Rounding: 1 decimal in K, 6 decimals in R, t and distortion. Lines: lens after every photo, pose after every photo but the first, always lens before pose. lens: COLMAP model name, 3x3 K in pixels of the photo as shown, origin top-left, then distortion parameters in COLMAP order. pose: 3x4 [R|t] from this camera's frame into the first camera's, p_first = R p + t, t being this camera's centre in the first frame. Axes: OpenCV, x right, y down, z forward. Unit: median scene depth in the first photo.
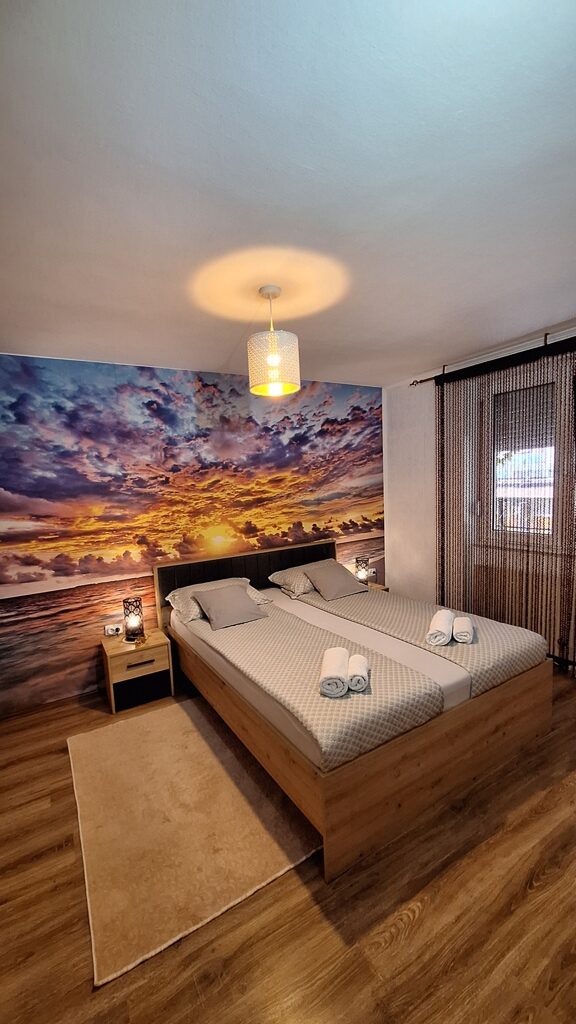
lens RADIAL K [[406.5, 0, 276.2], [0, 406.5, 524.6], [0, 0, 1]] dist [-0.007214, 0.002279]
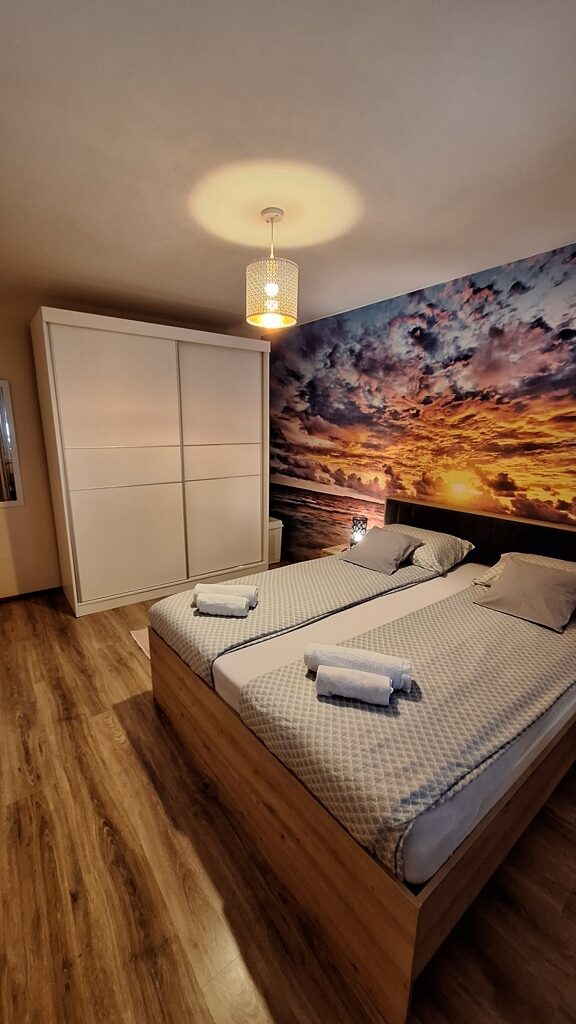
lens RADIAL K [[406.5, 0, 283.6], [0, 406.5, 520.4], [0, 0, 1]] dist [-0.007214, 0.002279]
pose [[0.128764, 0.273651, -0.953171, 0.693766], [-0.119061, 0.958486, 0.259093, -0.079949], [0.984502, 0.080124, 0.155999, 0.581643]]
